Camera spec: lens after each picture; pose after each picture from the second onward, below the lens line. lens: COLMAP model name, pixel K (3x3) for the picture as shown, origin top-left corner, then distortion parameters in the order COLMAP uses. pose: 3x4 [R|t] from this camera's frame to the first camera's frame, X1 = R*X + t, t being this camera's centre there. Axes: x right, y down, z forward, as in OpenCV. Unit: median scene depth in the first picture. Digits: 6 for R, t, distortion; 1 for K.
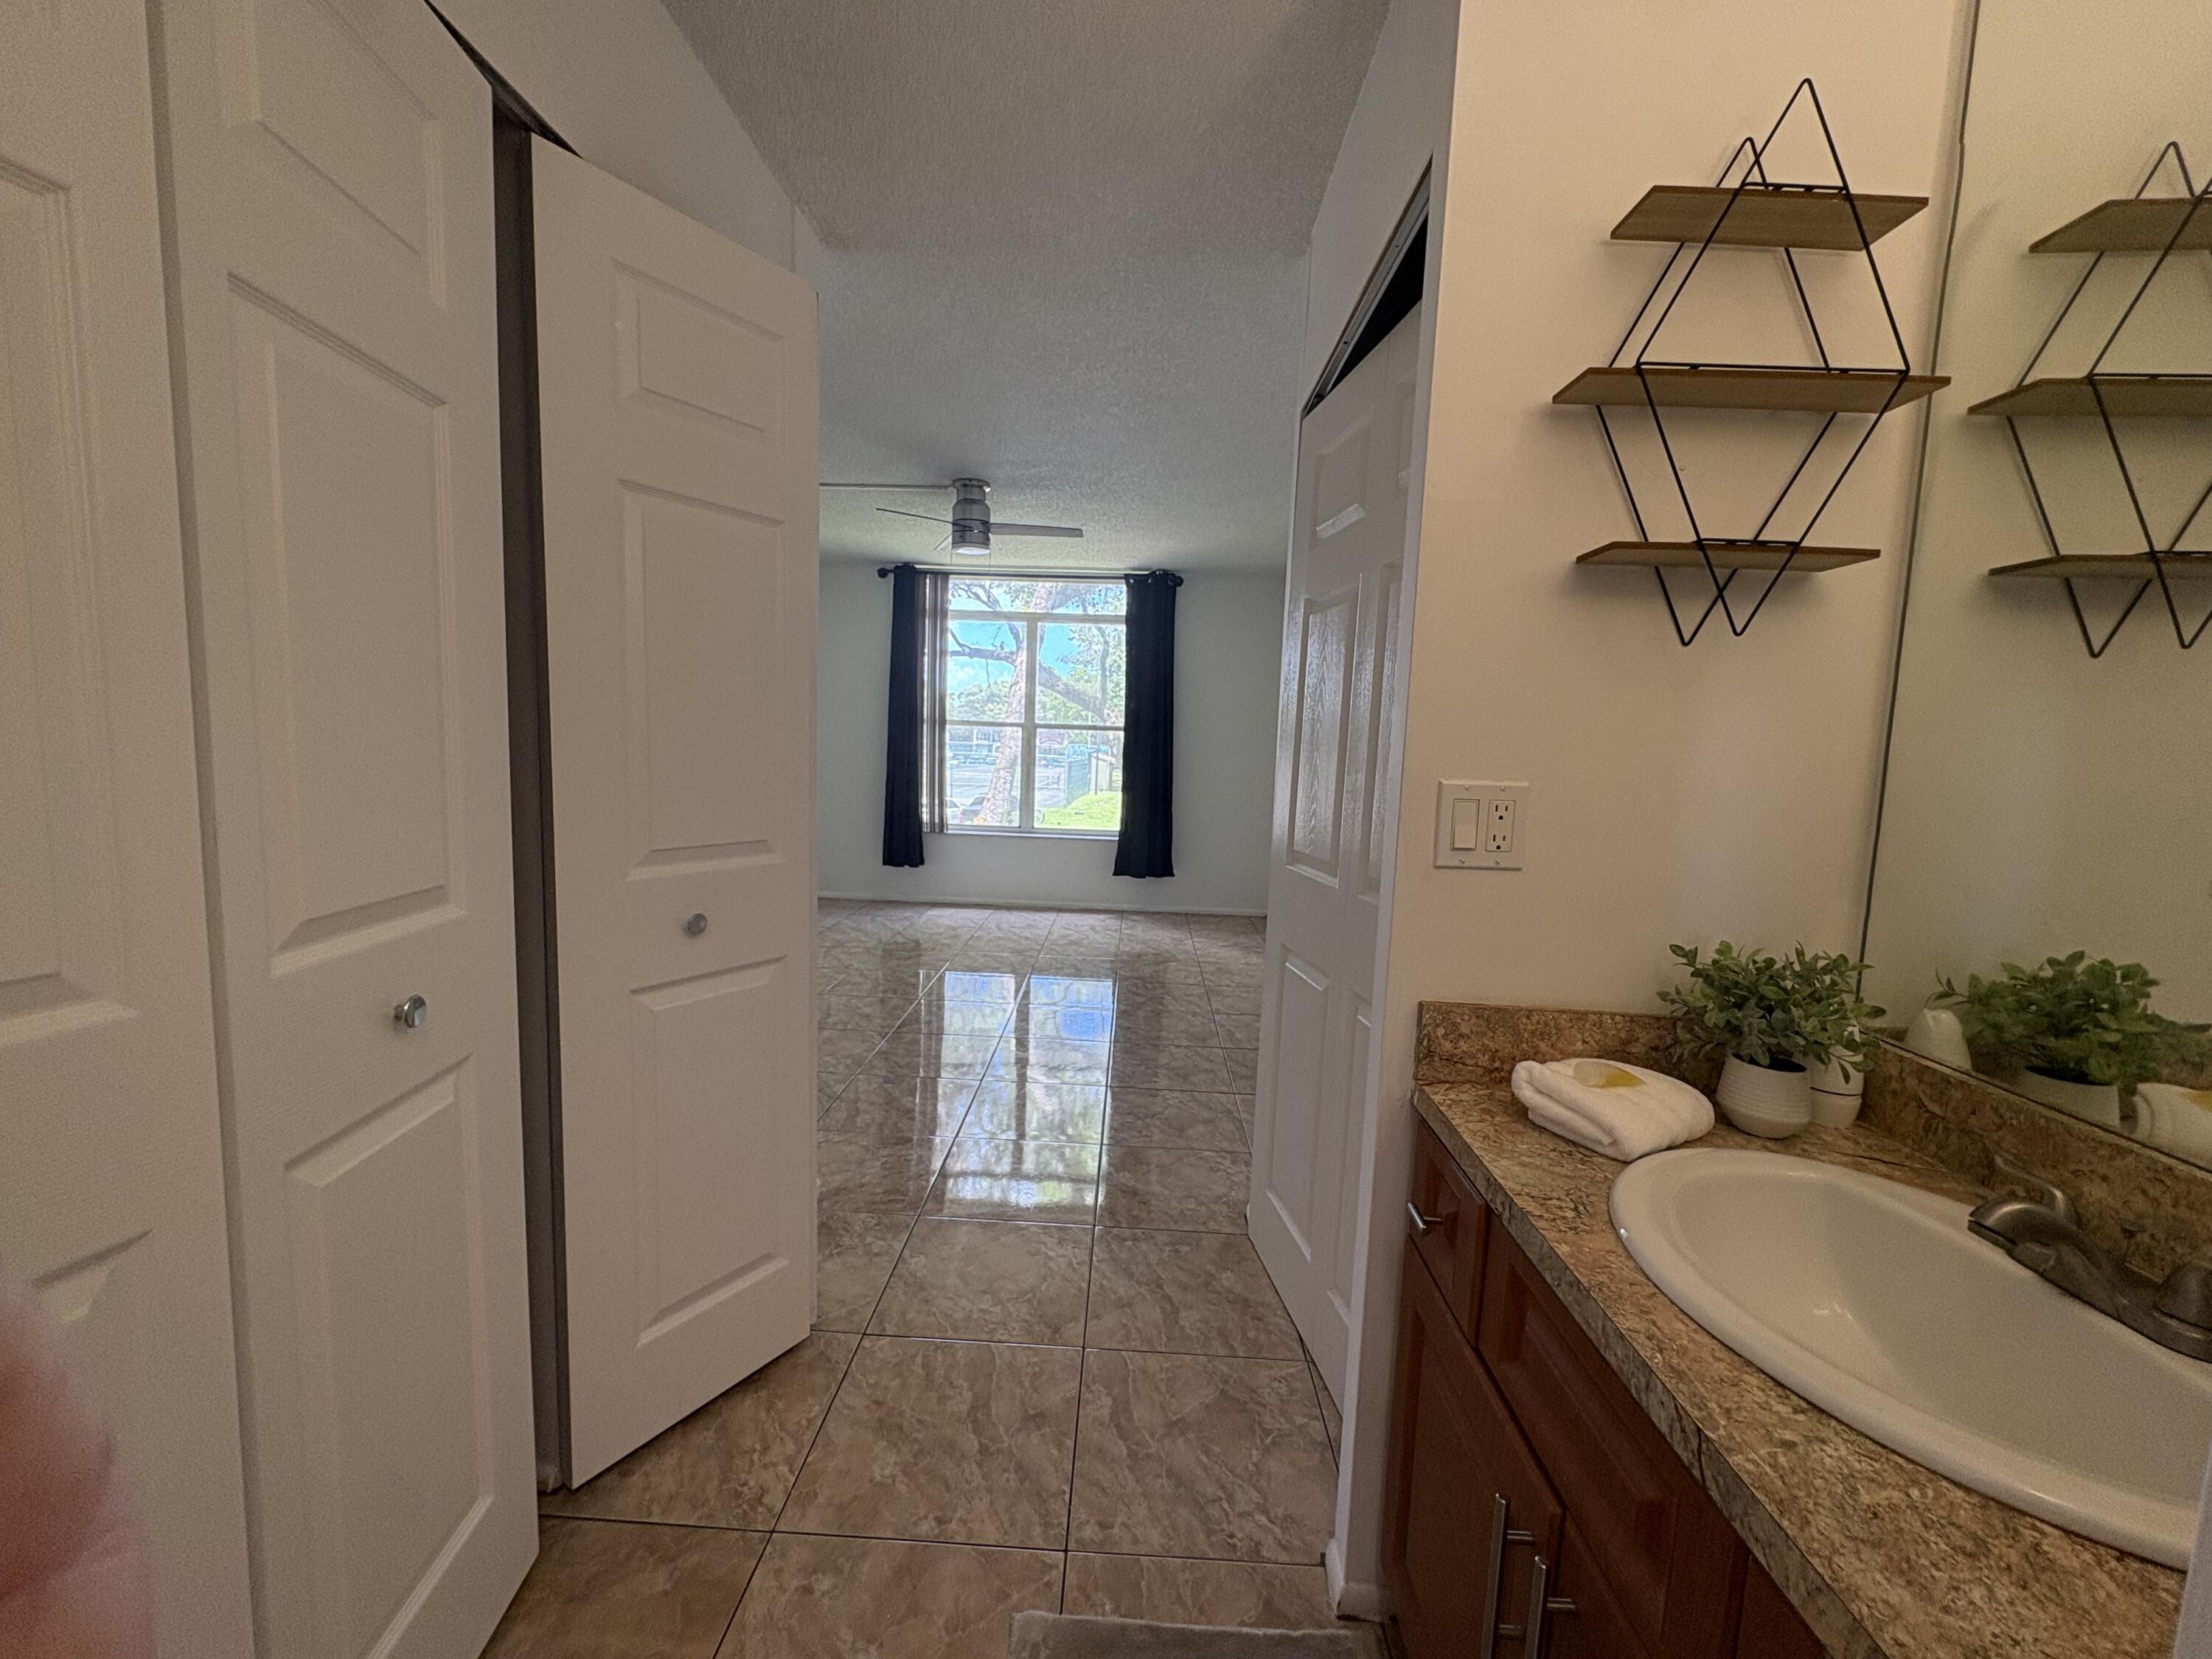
lens RADIAL K [[873.4, 0, 1113.6], [0, 873.4, 814.5], [0, 0, 1]] dist [-0.003687, 0.000694]
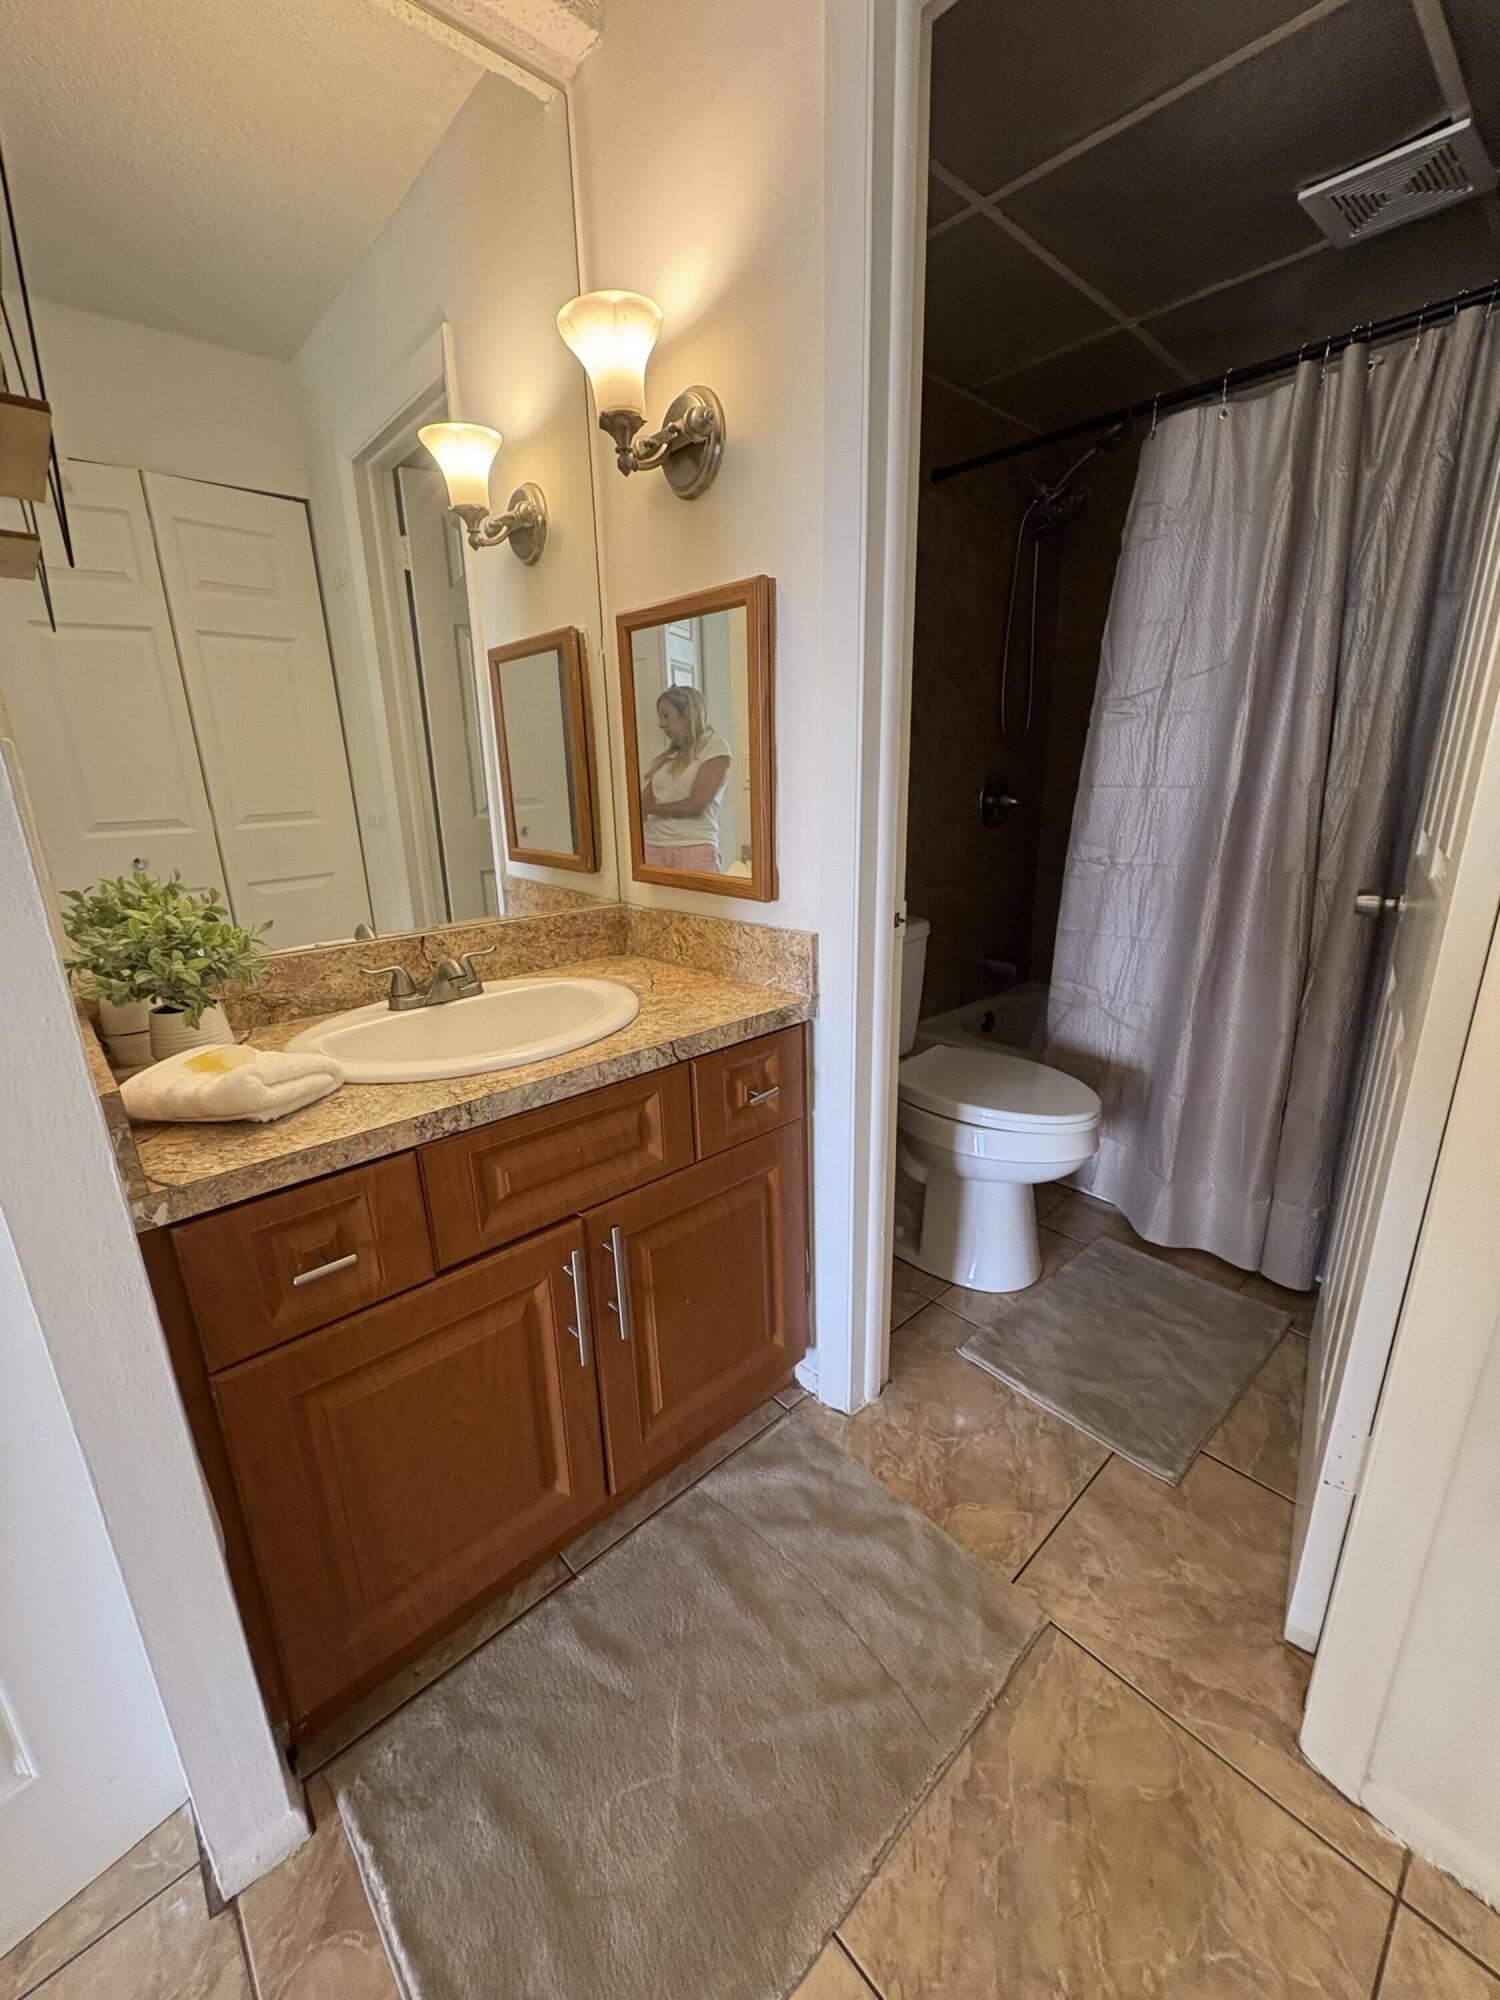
lens RADIAL K [[789.7, 0, 755.3], [0, 789.7, 1004.0], [0, 0, 1]] dist [-0.003687, 0.000694]
pose [[-0.693278, -0.224960, 0.684659, -0.346819], [0.059153, 0.929063, 0.365161, -0.030519], [-0.718238, 0.293658, -0.630792, 0.929314]]
